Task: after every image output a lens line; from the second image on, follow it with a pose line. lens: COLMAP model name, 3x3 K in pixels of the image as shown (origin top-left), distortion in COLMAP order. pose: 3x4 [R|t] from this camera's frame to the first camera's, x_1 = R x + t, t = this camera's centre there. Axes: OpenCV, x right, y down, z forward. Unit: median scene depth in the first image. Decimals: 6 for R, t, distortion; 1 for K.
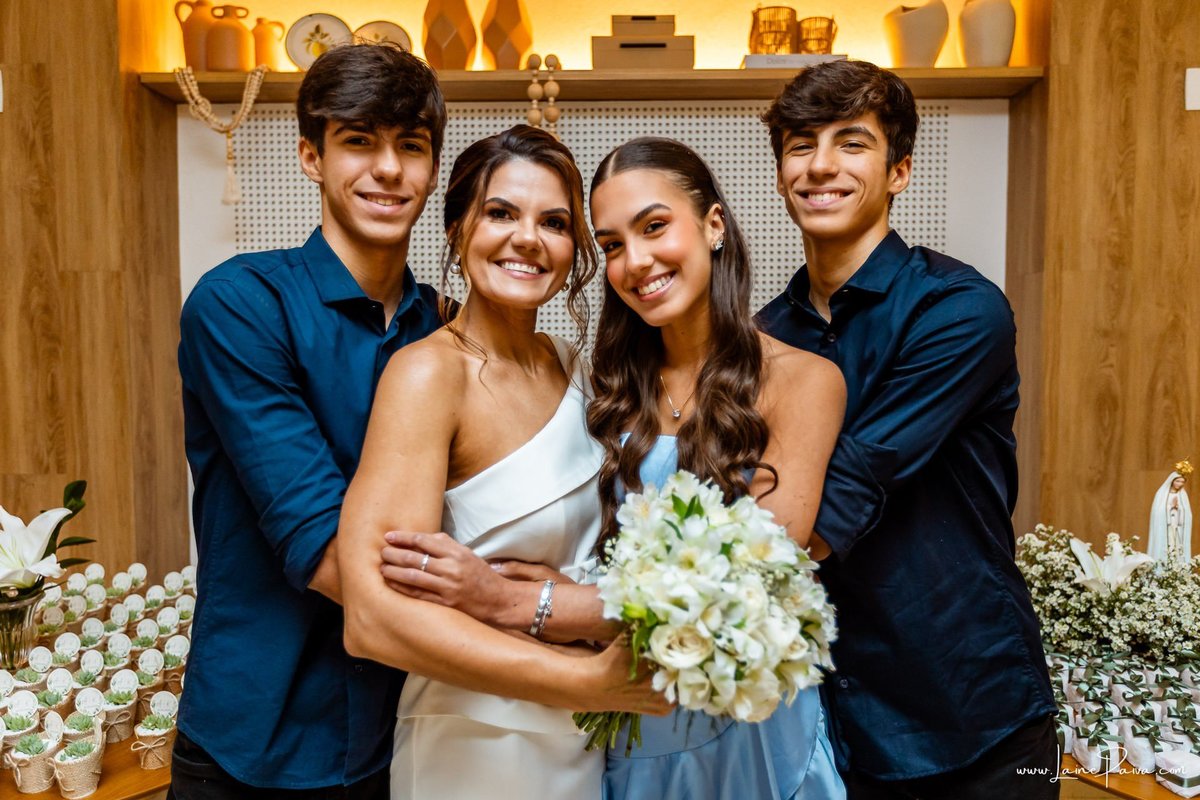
lens RADIAL K [[954.3, 0, 598.7], [0, 954.3, 397.1], [0, 0, 1]] dist [0.013464, -0.029299]
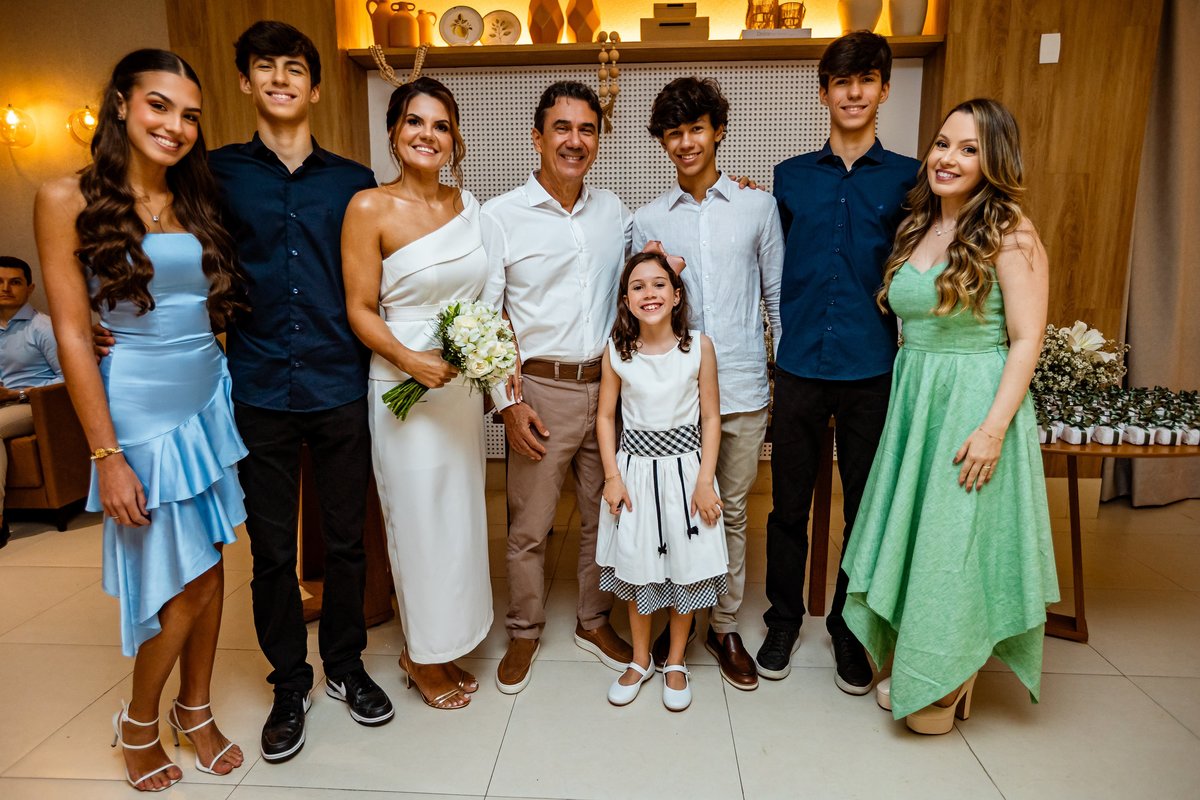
lens RADIAL K [[749.8, 0, 598.6], [0, 749.8, 398.7], [0, 0, 1]] dist [-0.017335, 0.010405]
pose [[0.998957, 0.003630, -0.045521, -0.017519], [0.001844, 0.992817, 0.119632, 0.077180], [0.045628, -0.119592, 0.991774, -0.244292]]
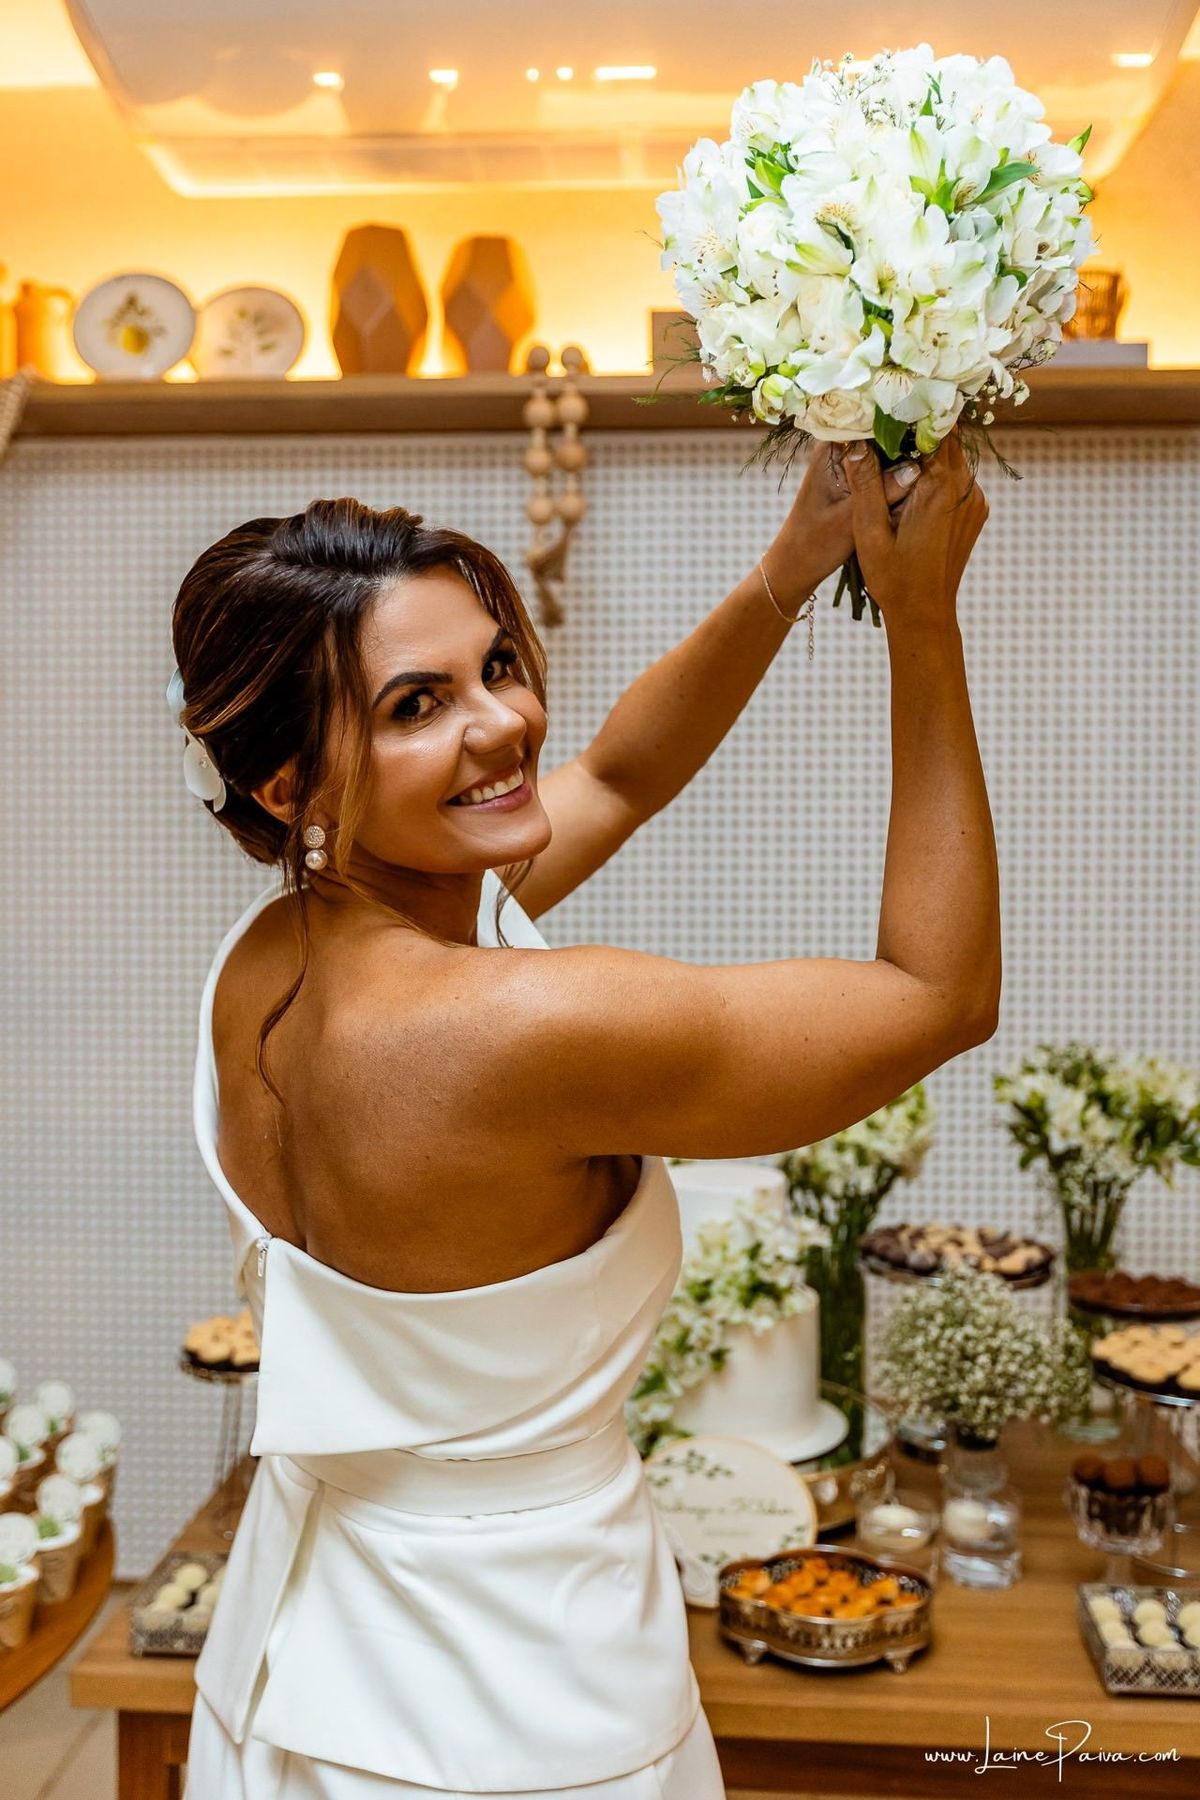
lens RADIAL K [[1712.1, 0, 600.6], [0, 1712.1, 900.4], [0, 0, 1]] dist [-0.001198, 0.000000]
pose [[0.998980, 0.007473, -0.044534, 0.010146], [-0.009235, 0.999177, -0.039497, -0.019292], [0.044202, 0.039868, 0.998227, 0.082017]]
